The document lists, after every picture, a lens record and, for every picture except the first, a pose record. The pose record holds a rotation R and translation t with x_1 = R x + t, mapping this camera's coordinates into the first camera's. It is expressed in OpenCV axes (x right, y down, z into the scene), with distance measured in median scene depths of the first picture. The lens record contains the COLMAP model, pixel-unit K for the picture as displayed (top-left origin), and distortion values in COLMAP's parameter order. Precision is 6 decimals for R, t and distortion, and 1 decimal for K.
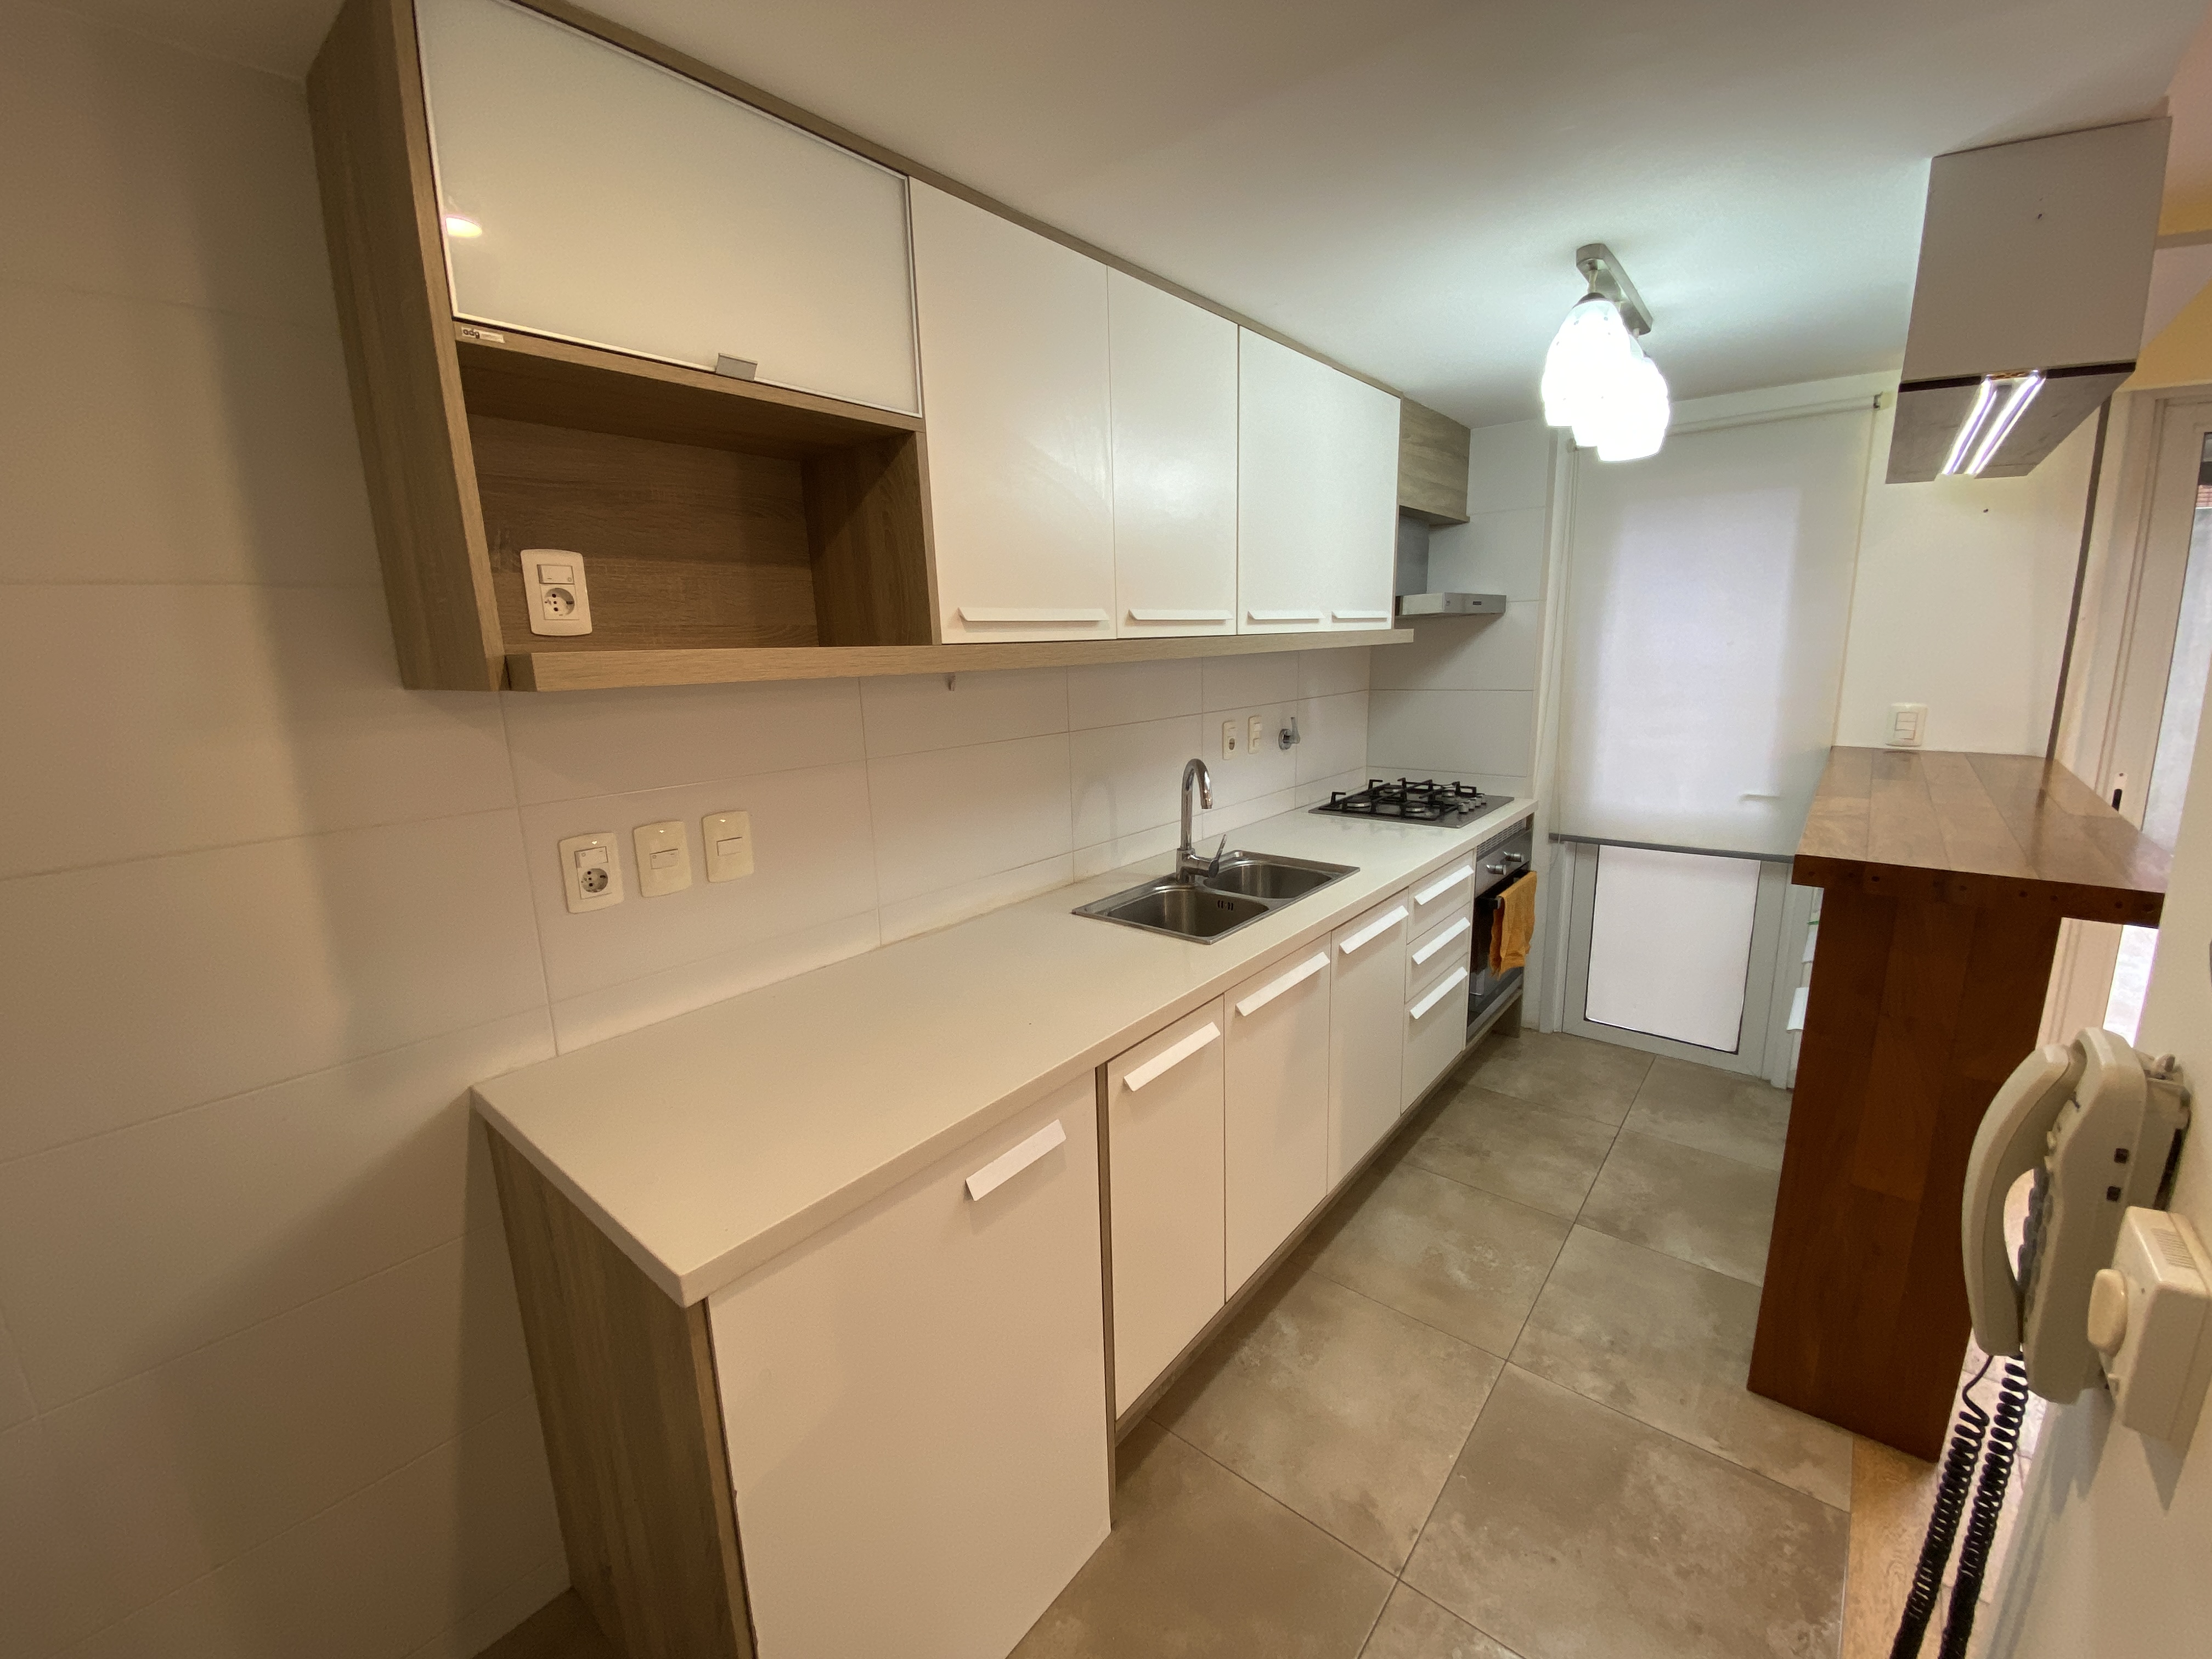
lens RADIAL K [[901.3, 0, 1106.0], [0, 901.3, 829.5], [0, 0, 1]] dist [0.011683, -0.017731]
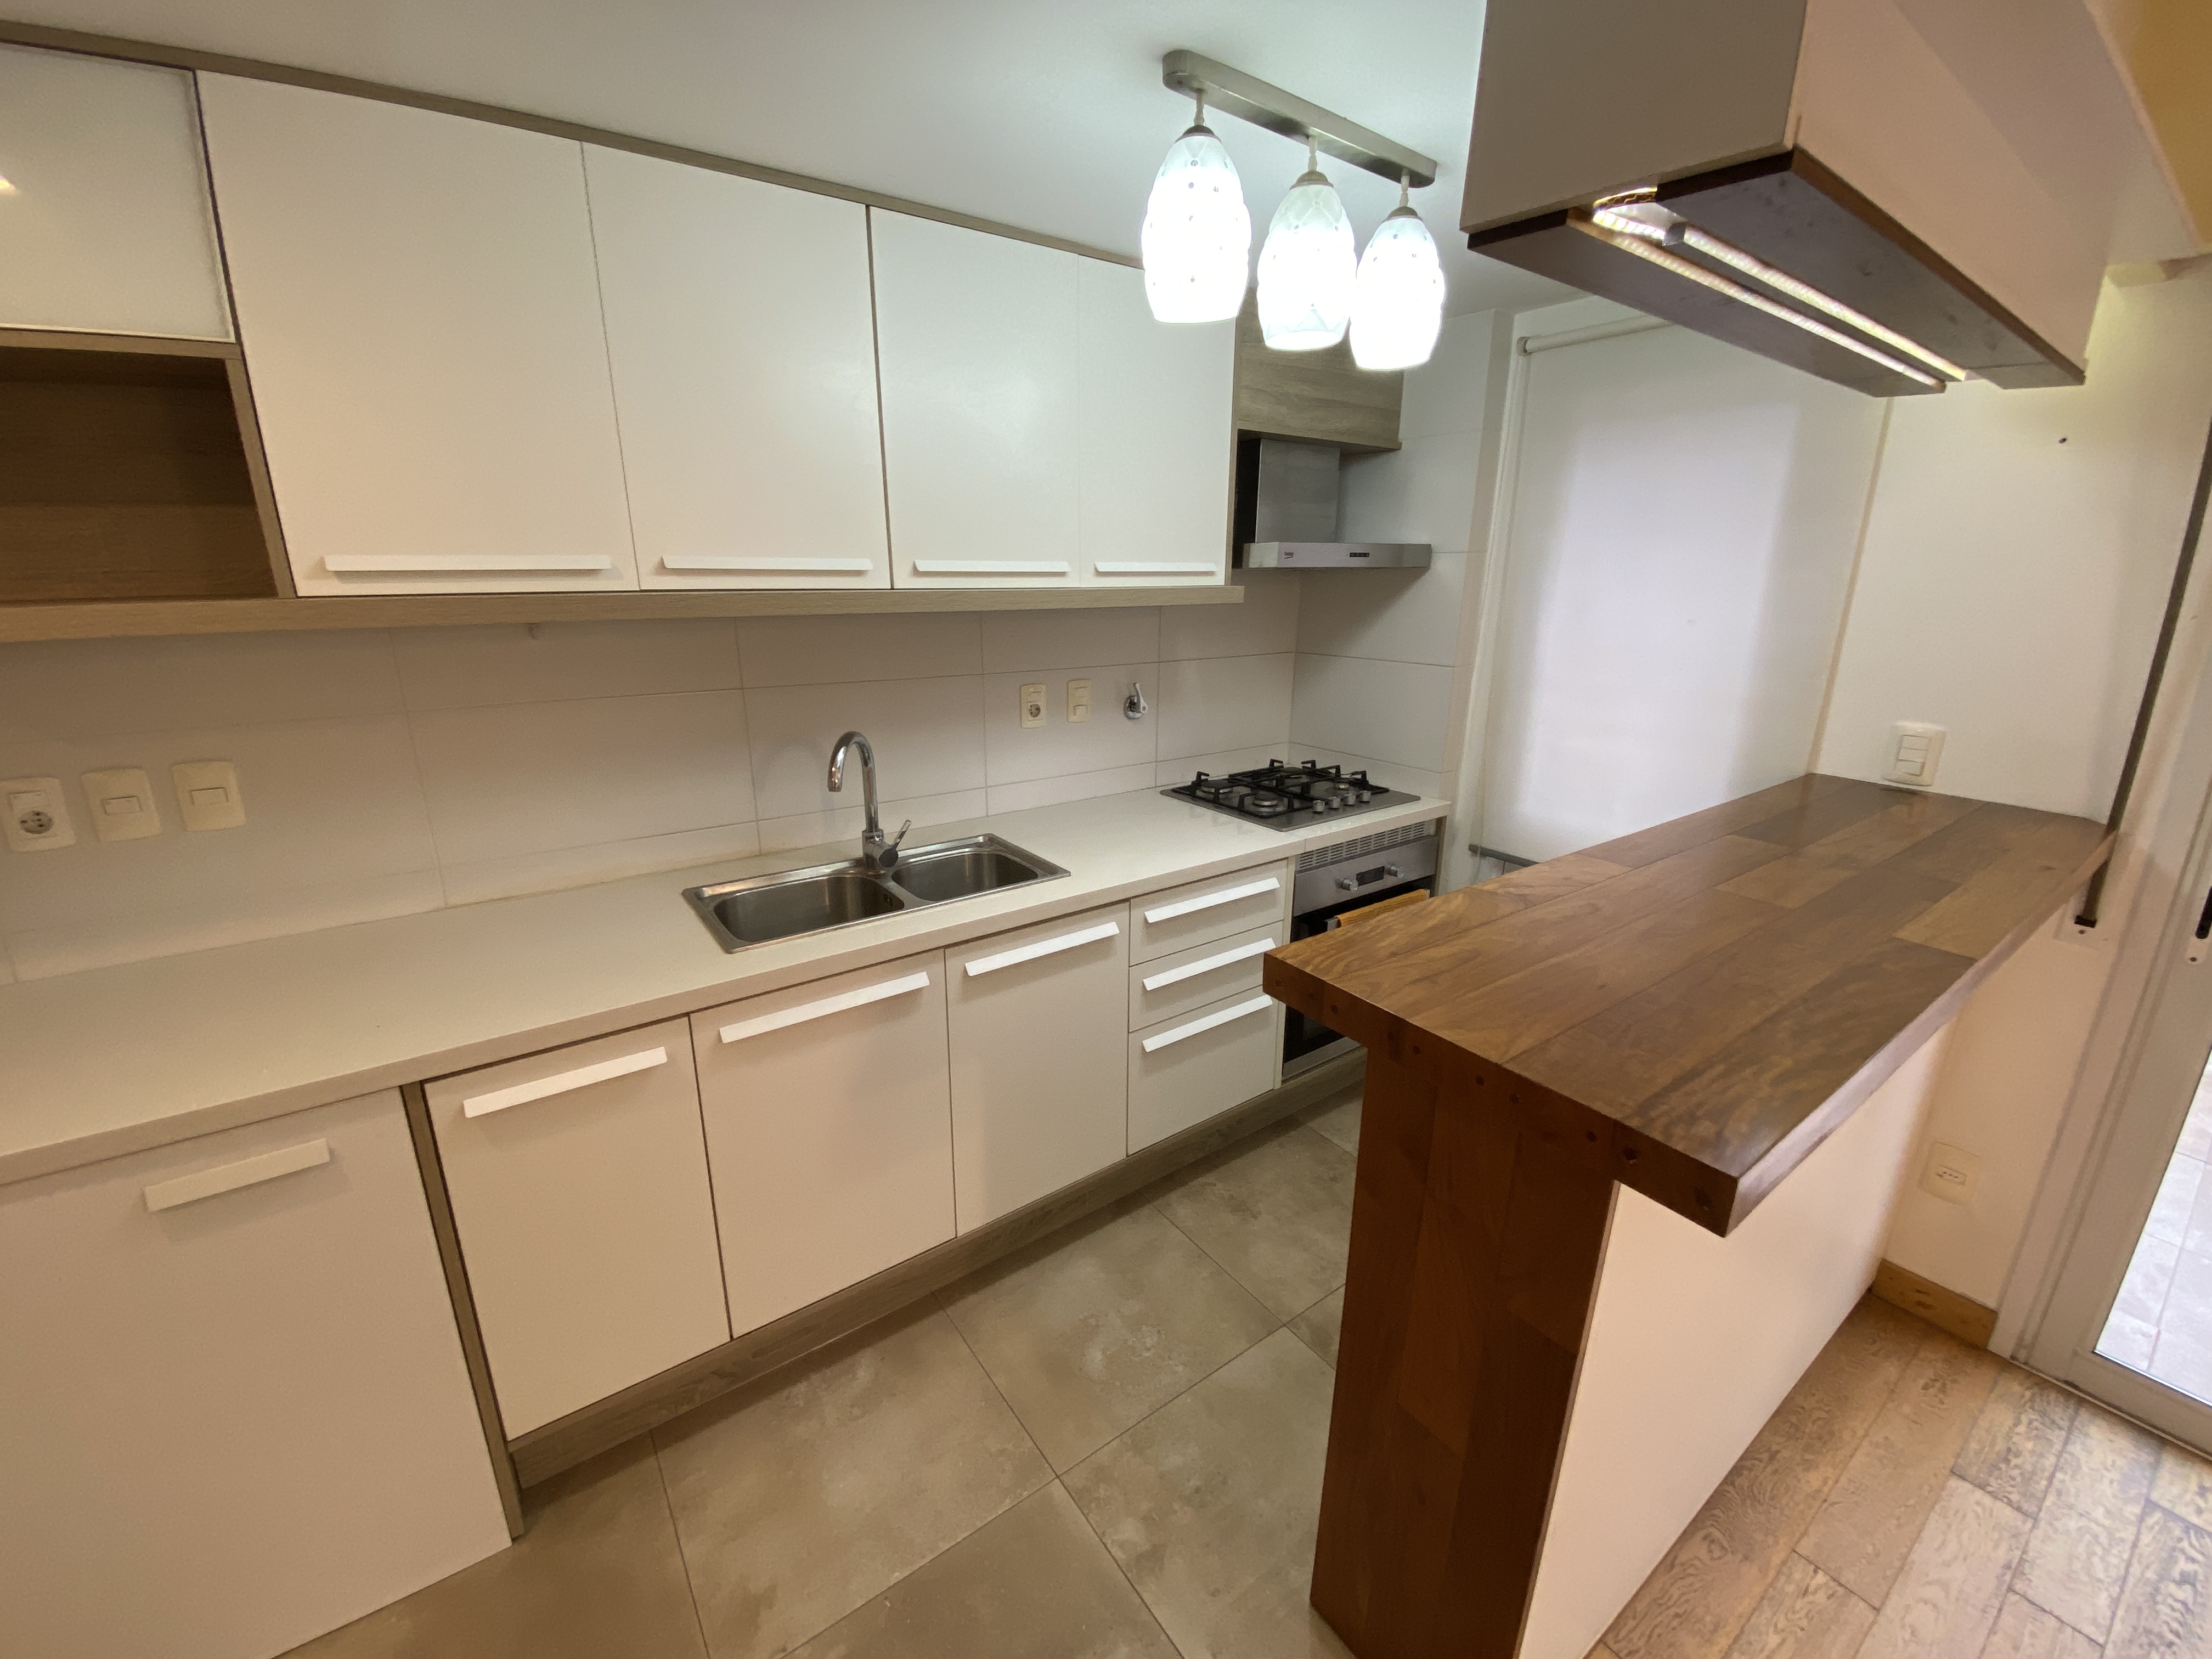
lens RADIAL K [[893.8, 0, 1106.0], [0, 893.8, 829.5], [0, 0, 1]] dist [0.000106, -0.011461]
pose [[0.967046, 0.103308, -0.232699, 0.546167], [-0.083985, 0.992258, 0.091492, -0.083469], [0.240350, -0.068934, 0.968236, 0.214584]]
